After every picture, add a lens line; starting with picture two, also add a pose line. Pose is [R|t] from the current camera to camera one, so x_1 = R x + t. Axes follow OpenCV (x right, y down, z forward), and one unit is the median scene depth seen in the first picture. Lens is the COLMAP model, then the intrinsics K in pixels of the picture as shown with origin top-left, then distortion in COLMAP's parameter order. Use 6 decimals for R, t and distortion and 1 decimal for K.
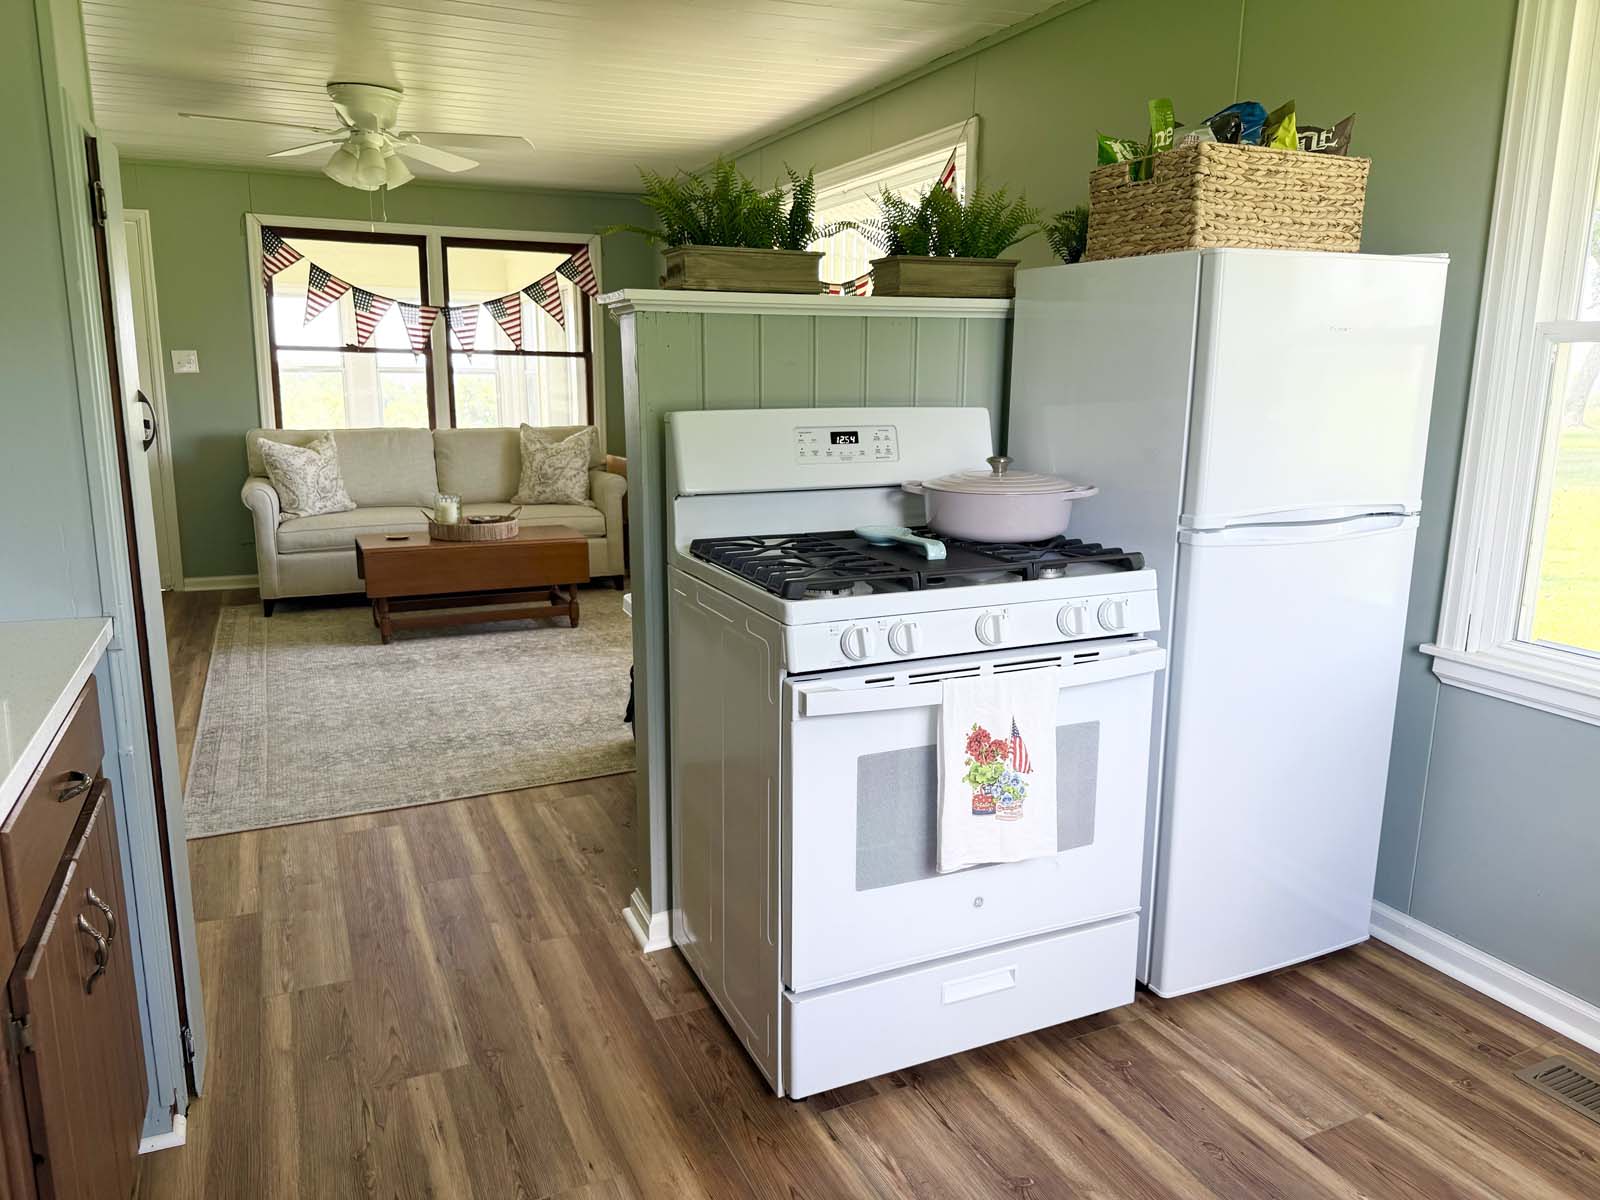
lens RADIAL K [[1122.4, 0, 806.2], [0, 1122.4, 601.9], [0, 0, 1]] dist [0.019197, -0.031126]
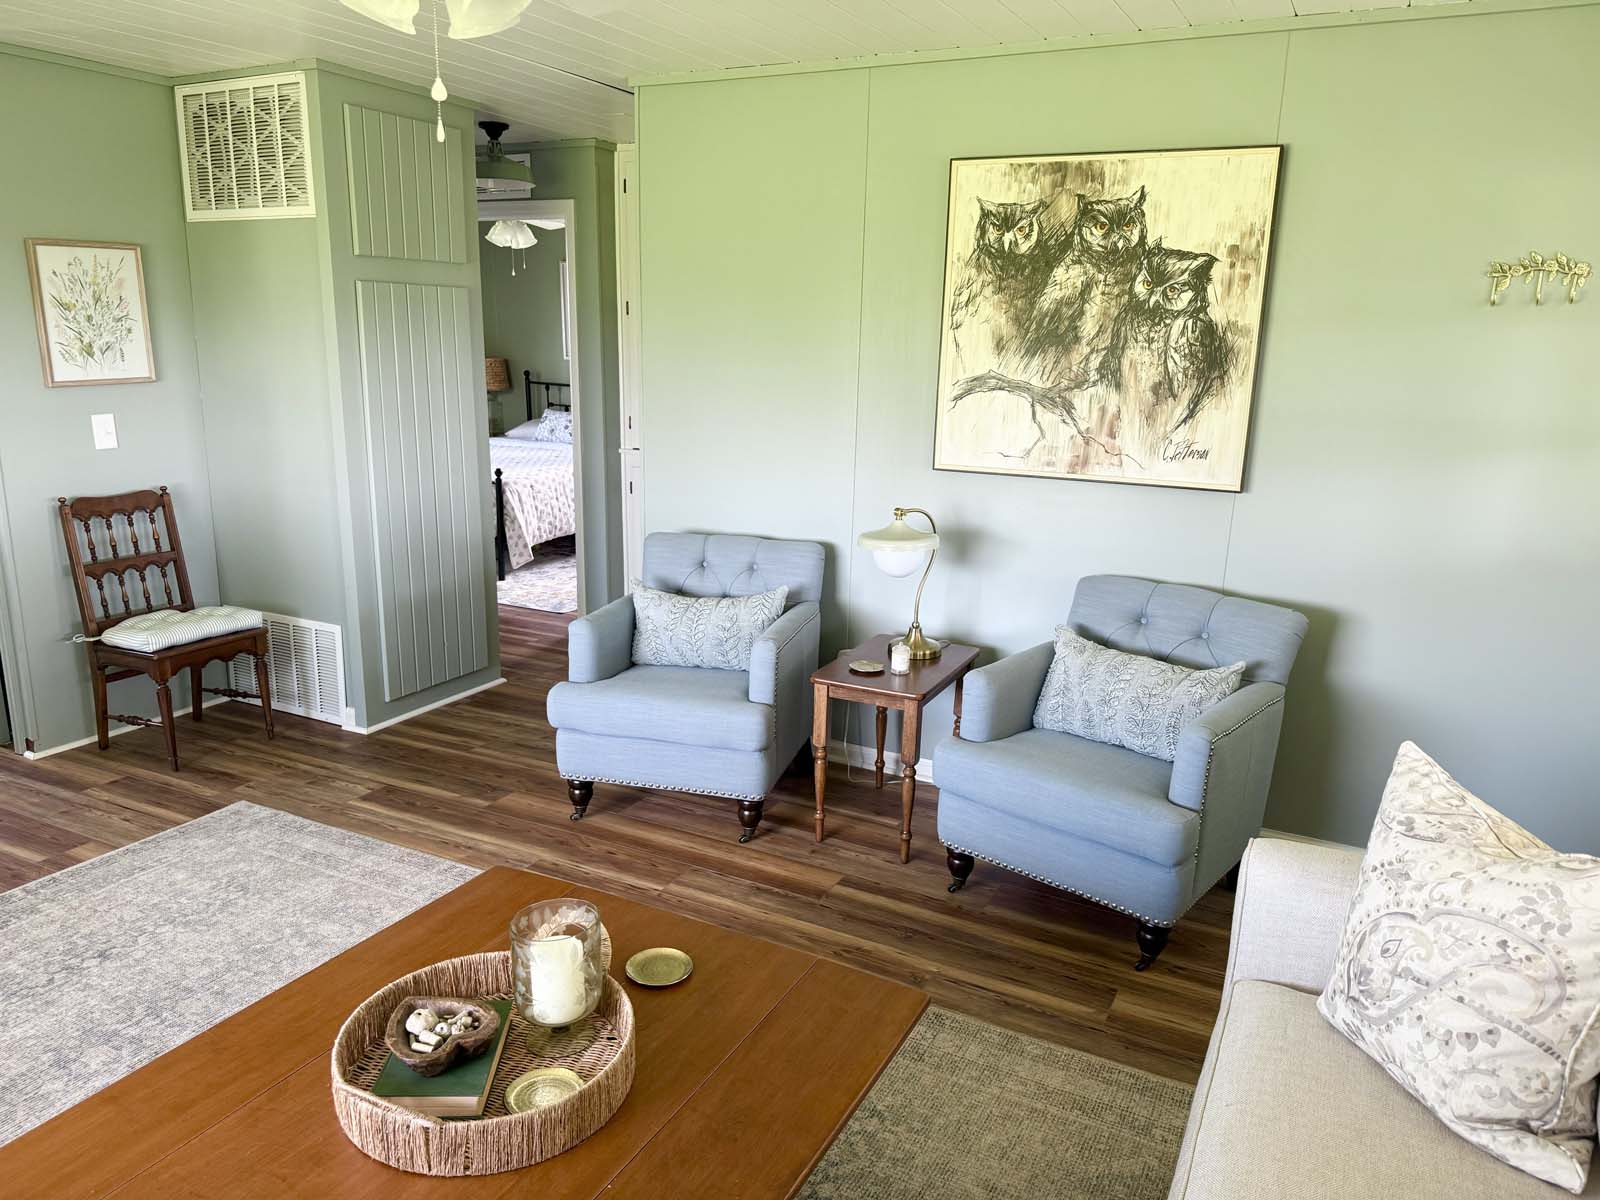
lens RADIAL K [[1122.4, 0, 831.3], [0, 1122.4, 625.0], [0, 0, 1]] dist [0.019197, -0.031126]
pose [[-0.781470, 0.132650, -0.609680, -0.158542], [-0.154408, 0.905631, 0.394958, -0.240147], [0.604536, 0.402787, -0.687240, 0.974197]]
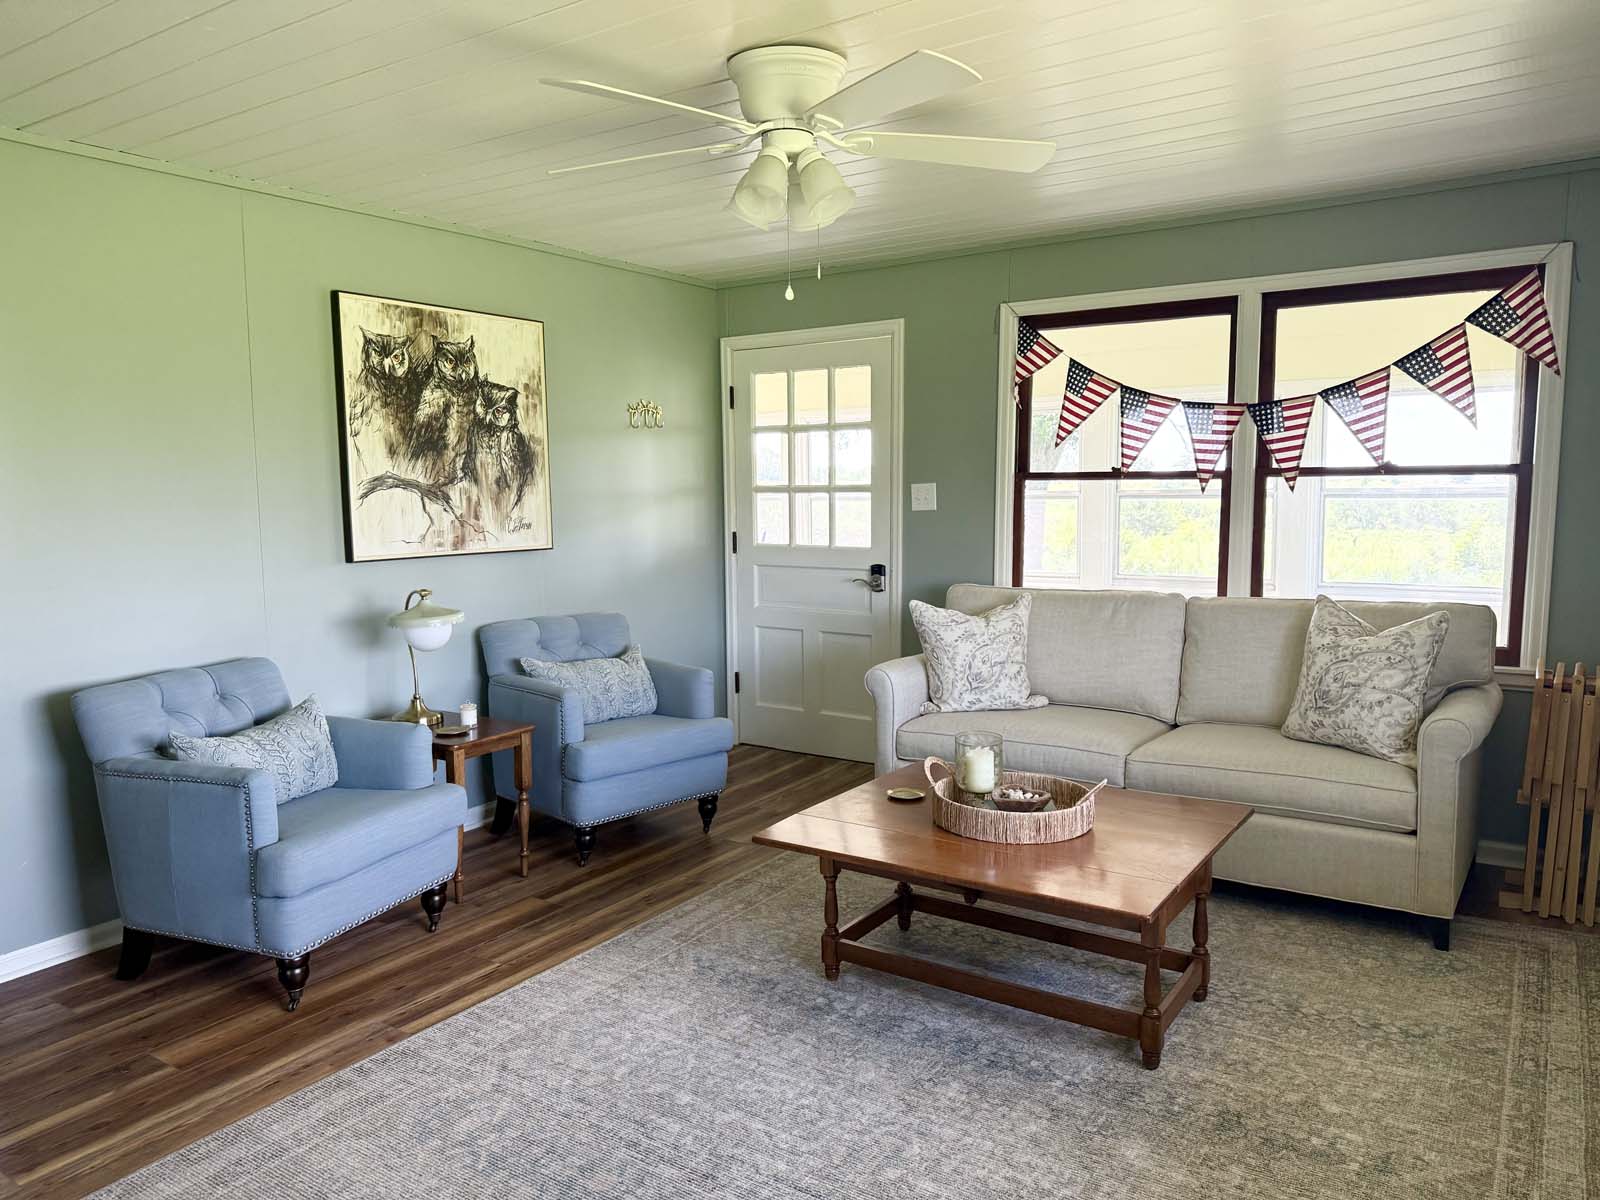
lens RADIAL K [[1122.4, 0, 802.3], [0, 1122.4, 607.8], [0, 0, 1]] dist [0.019197, -0.031126]
pose [[0.528578, 0.070832, -0.845925, 0.087171], [-0.152784, 0.988178, -0.012724, -0.105564], [0.835023, 0.135970, 0.533151, 0.482449]]
